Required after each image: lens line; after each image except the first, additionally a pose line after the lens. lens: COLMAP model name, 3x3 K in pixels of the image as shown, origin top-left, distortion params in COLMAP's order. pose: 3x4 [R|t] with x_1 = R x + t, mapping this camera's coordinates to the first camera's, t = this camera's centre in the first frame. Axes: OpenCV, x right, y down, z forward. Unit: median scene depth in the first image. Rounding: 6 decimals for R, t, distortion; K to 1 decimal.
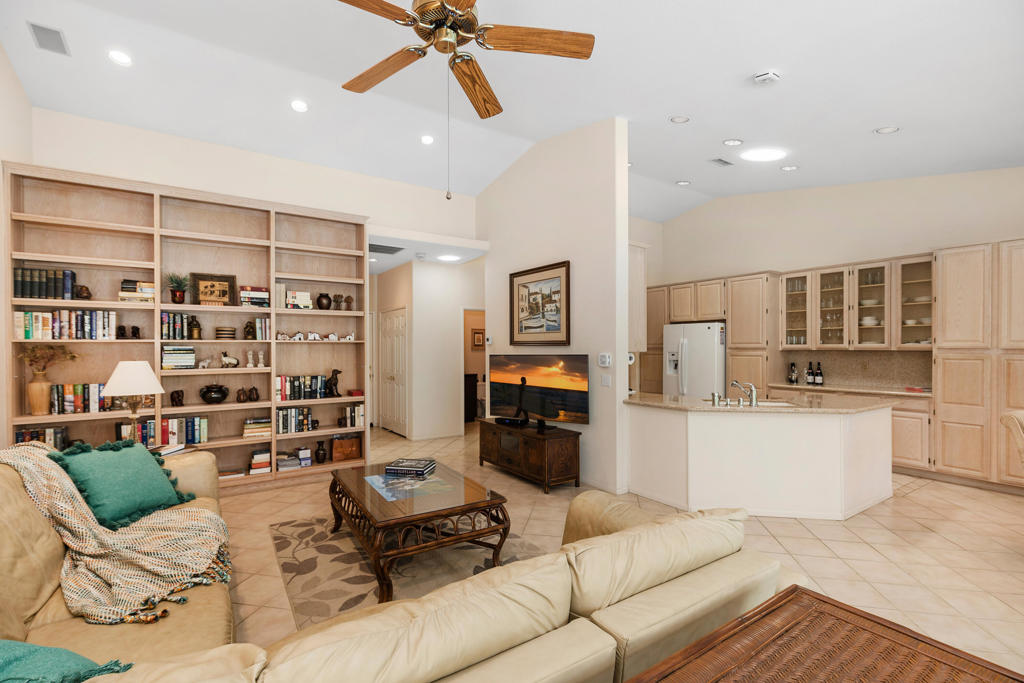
lens RADIAL K [[468.8, 0, 512.9], [0, 468.8, 352.4], [0, 0, 1]] dist [-0.010908, -0.000190]
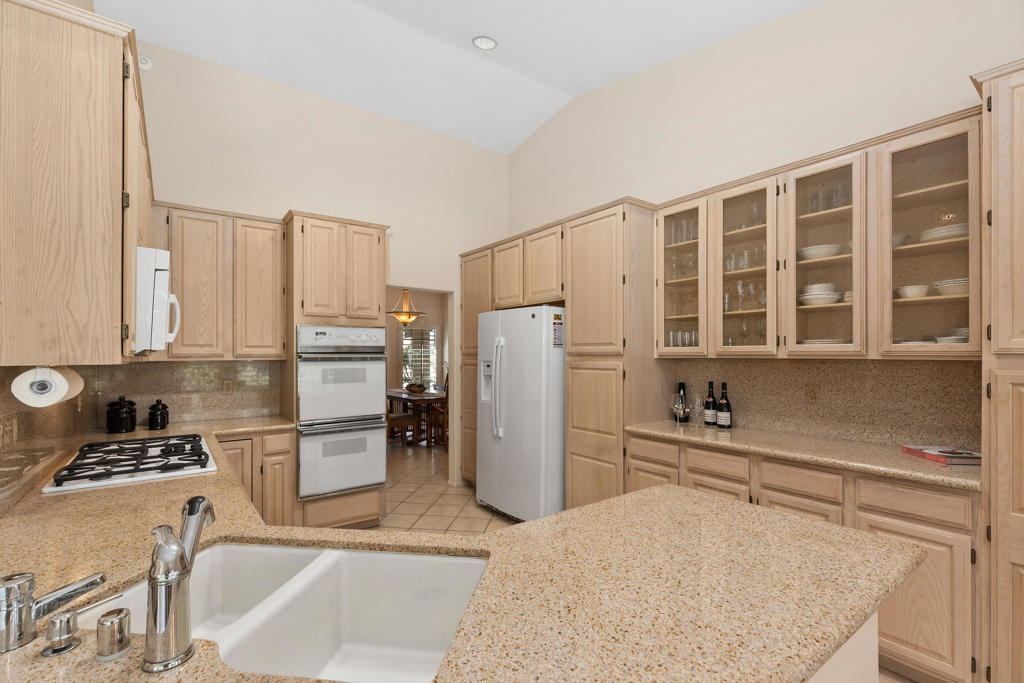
lens RADIAL K [[468.8, 0, 512.9], [0, 468.8, 352.4], [0, 0, 1]] dist [-0.010908, -0.000190]
pose [[0.999266, 0.005230, 0.037958, 0.426839], [-0.004609, 0.999854, -0.016445, -0.001918], [-0.038039, 0.016258, 0.999144, 0.530762]]
